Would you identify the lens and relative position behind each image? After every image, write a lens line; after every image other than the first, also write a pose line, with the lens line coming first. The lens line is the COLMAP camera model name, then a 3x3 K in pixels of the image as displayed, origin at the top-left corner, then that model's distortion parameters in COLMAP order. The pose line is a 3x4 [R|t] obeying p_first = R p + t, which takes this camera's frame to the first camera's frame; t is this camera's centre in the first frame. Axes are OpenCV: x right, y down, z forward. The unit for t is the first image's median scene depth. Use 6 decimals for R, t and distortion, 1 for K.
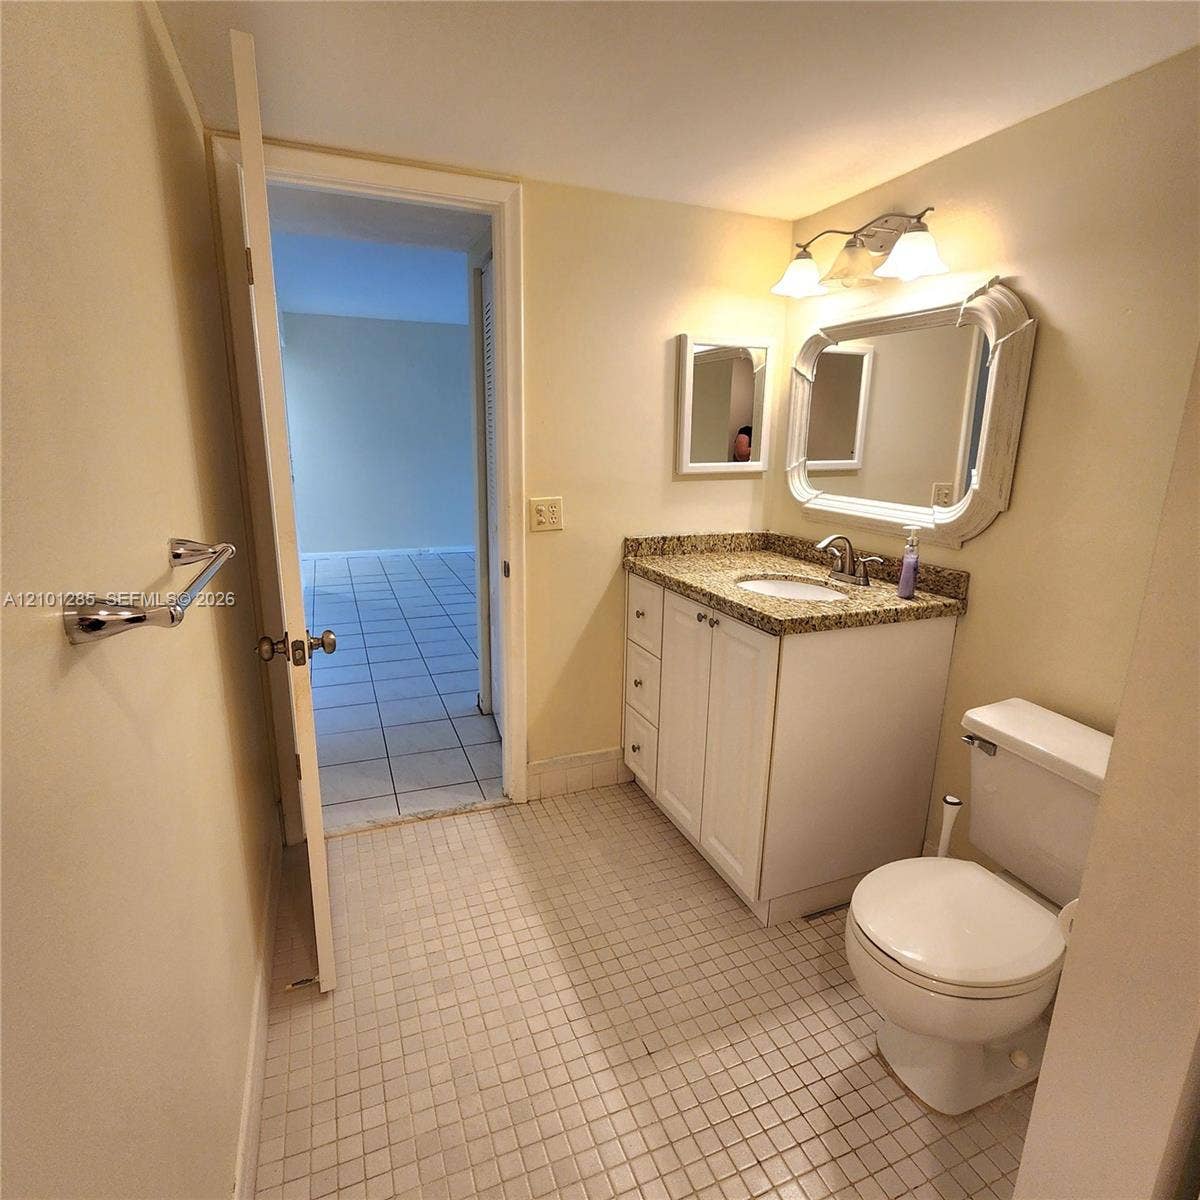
lens RADIAL K [[667.3, 0, 594.8], [0, 667.3, 597.6], [0, 0, 1]] dist [-0.001086, -0.002027]
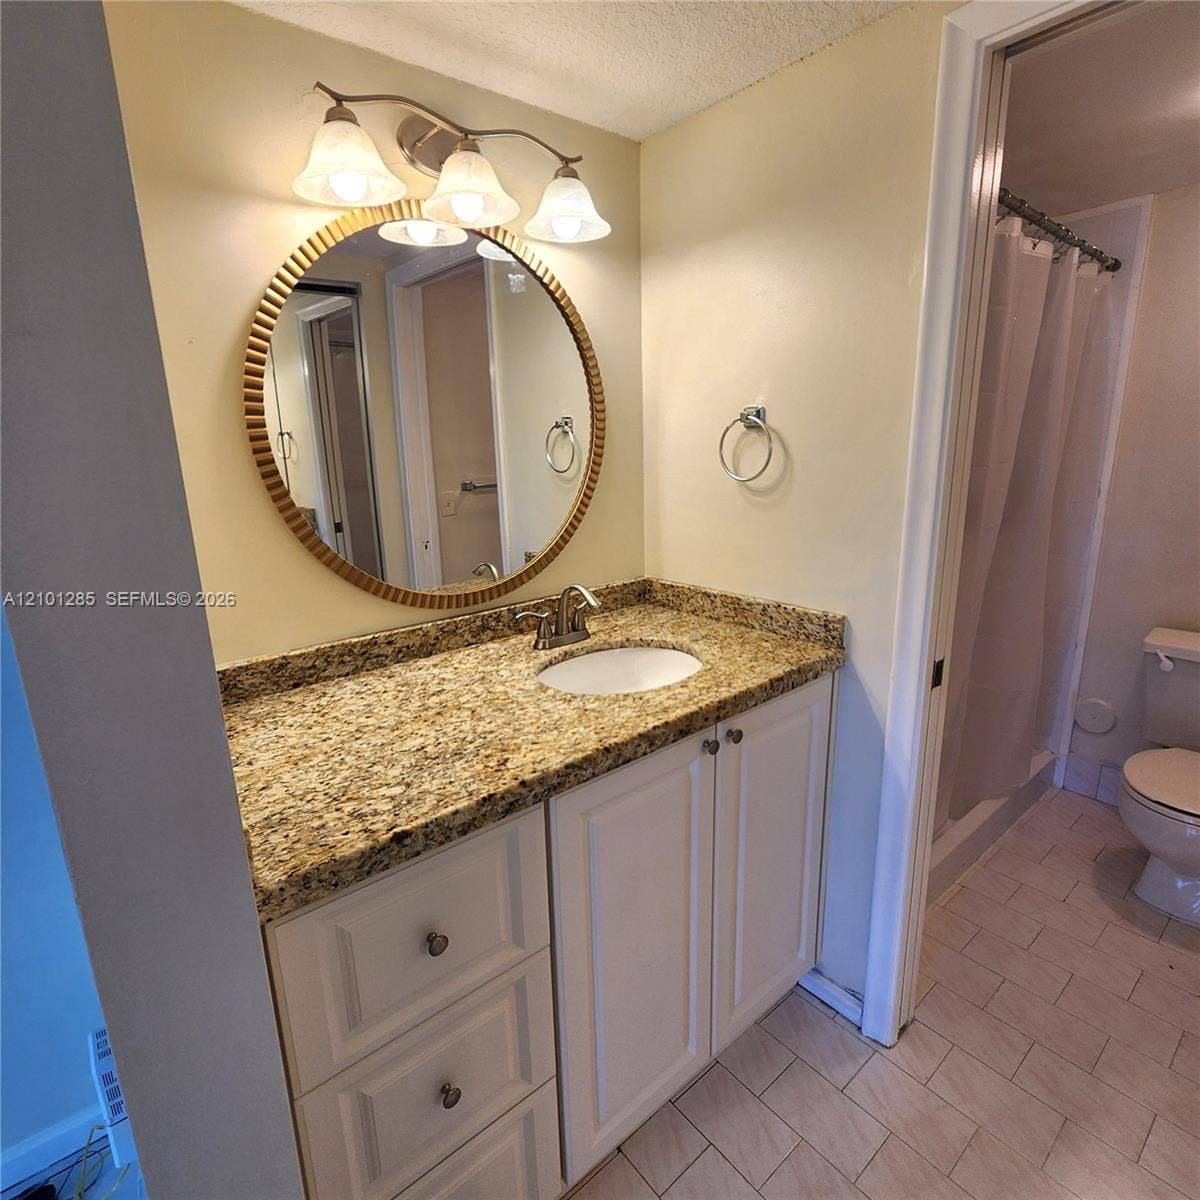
lens RADIAL K [[667.3, 0, 600.7], [0, 667.3, 602.7], [0, 0, 1]] dist [-0.001086, -0.002027]
pose [[-0.302222, -0.238944, 0.922804, -0.076276], [0.247808, 0.915096, 0.318106, -0.068989], [-0.920464, 0.324817, -0.217350, 0.256679]]
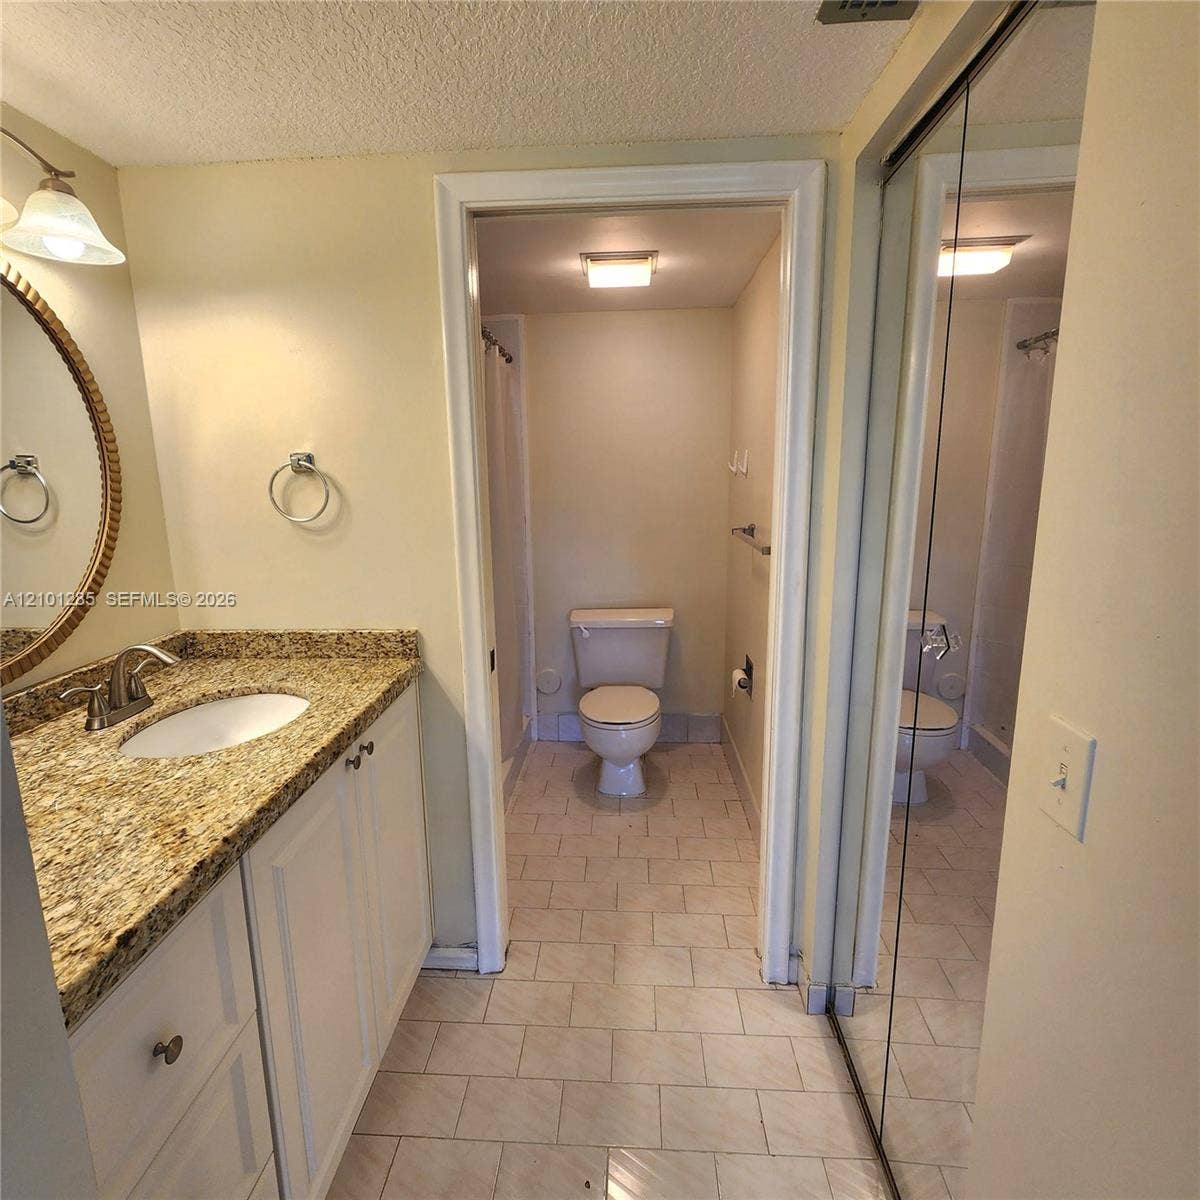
lens RADIAL K [[667.3, 0, 593.5], [0, 667.3, 598.4], [0, 0, 1]] dist [-0.001086, -0.002027]
pose [[-0.906051, -0.089032, 0.413697, -0.070671], [0.097744, 0.907149, 0.409301, -0.081649], [-0.411726, 0.411283, -0.813221, 0.299265]]
